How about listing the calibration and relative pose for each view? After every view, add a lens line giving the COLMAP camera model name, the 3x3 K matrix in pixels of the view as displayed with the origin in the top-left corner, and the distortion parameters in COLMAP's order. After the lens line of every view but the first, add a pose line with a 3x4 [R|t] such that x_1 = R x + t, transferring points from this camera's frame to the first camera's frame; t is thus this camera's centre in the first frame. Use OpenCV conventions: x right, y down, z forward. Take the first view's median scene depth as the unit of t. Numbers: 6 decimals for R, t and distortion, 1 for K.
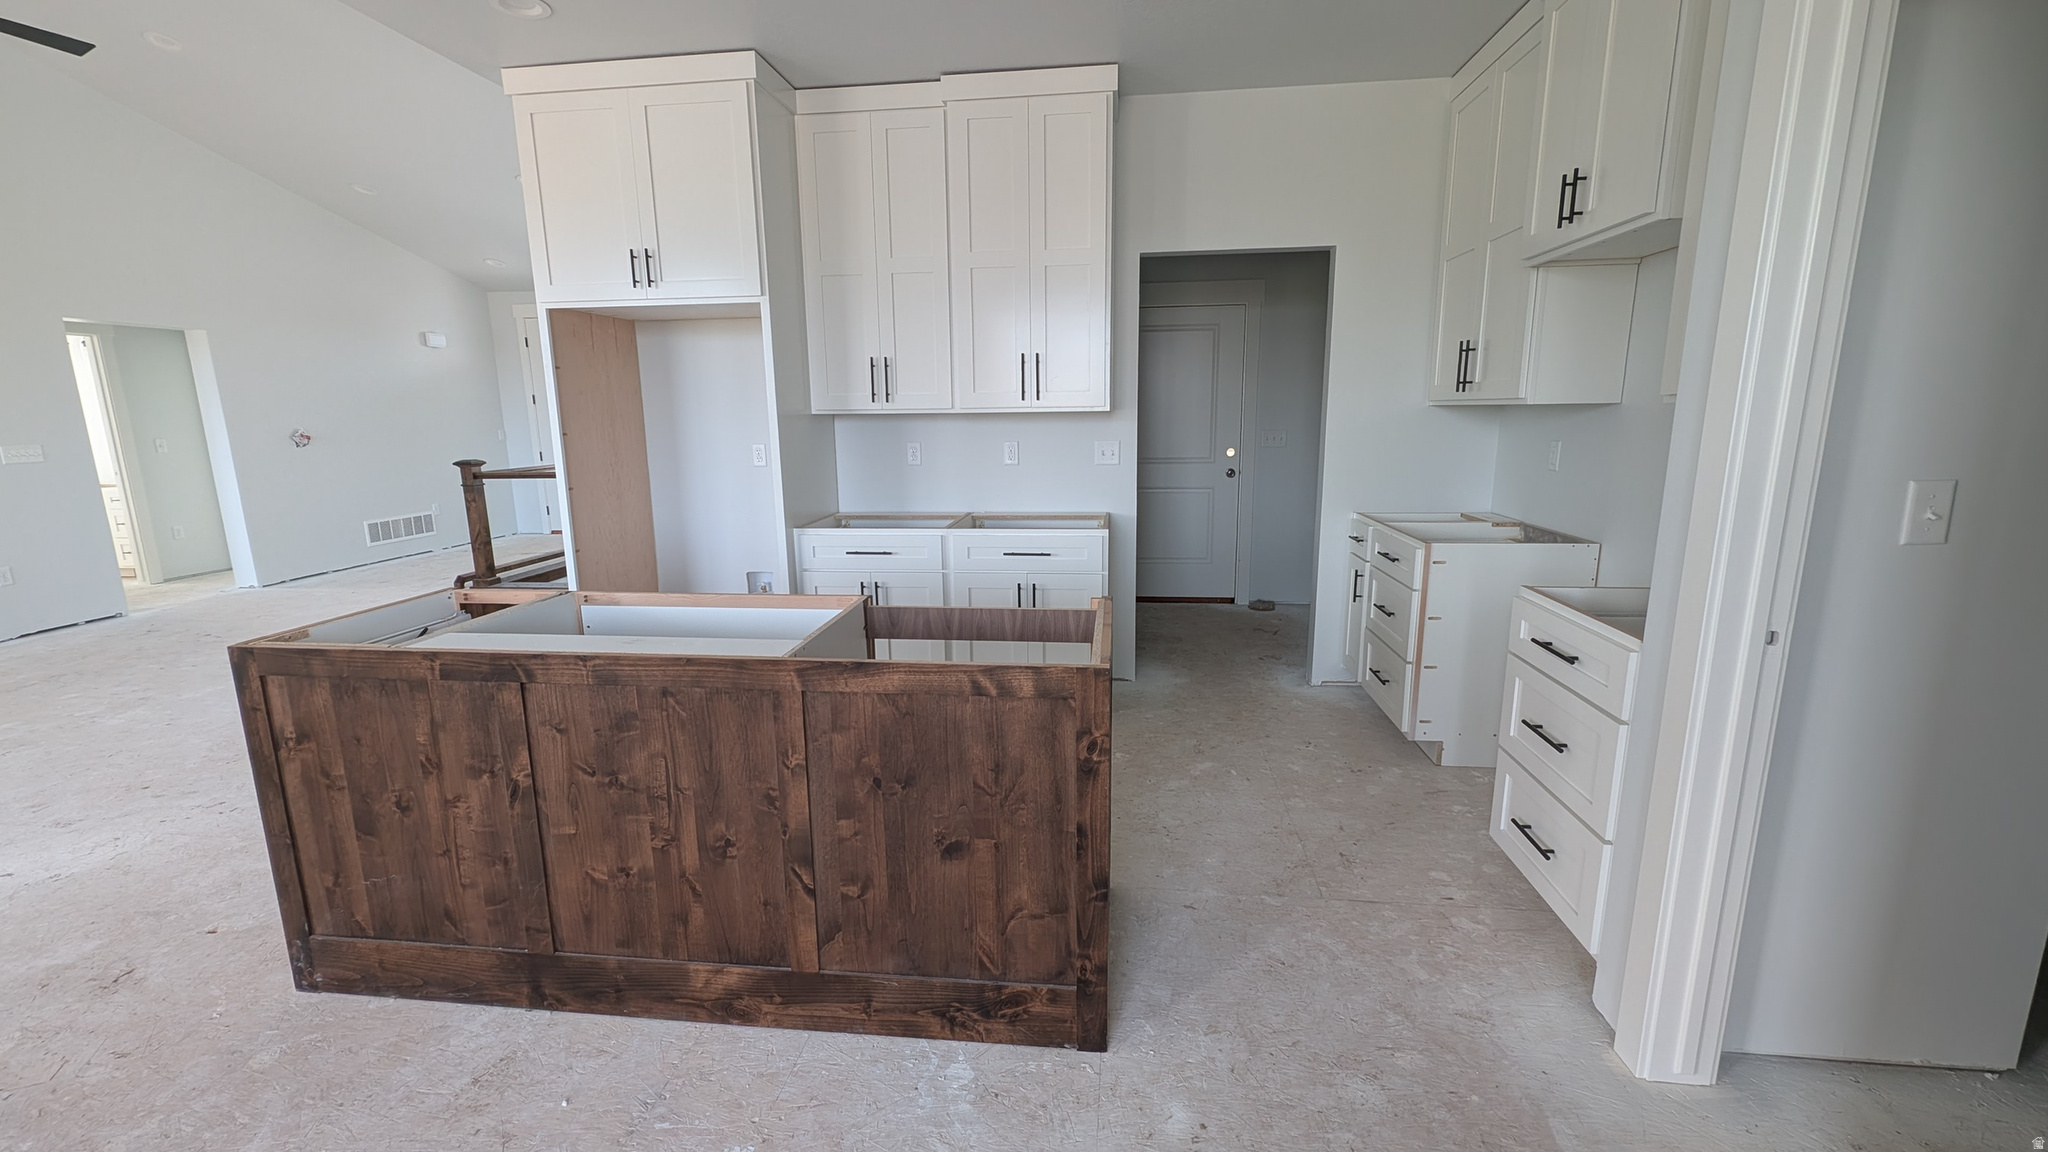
lens RADIAL K [[833.6, 0, 1024.0], [0, 833.6, 576.0], [0, 0, 1]] dist [-0.002012, -0.000589]
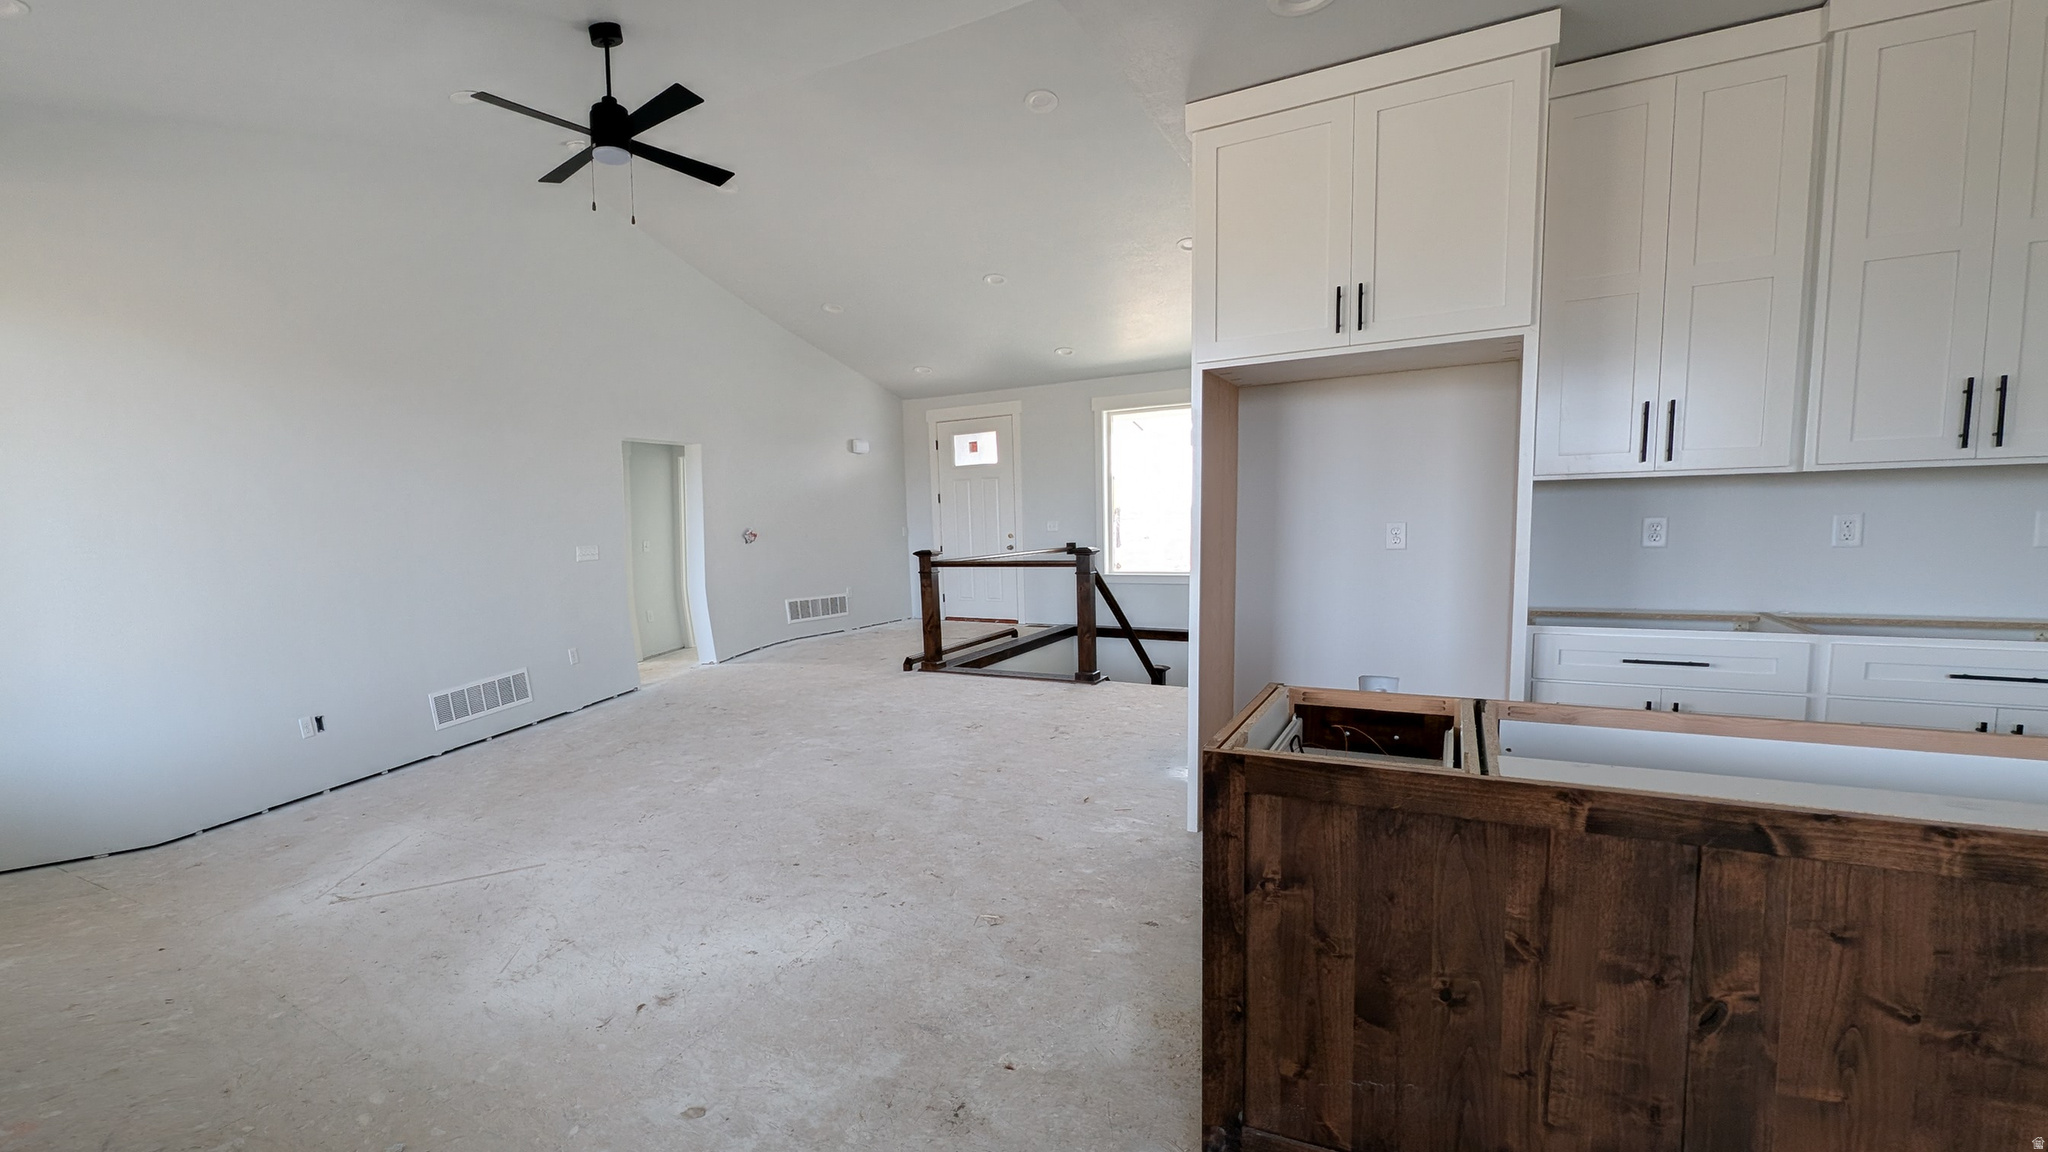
lens RADIAL K [[811.0, 0, 1026.6], [0, 811.0, 691.0], [0, 0, 1]] dist [-0.053311, 0.015189]
pose [[0.947737, 0.059486, -0.313459, -0.894580], [-0.052920, 0.998165, 0.029421, 0.016488], [0.314634, -0.011295, 0.949146, 0.250945]]
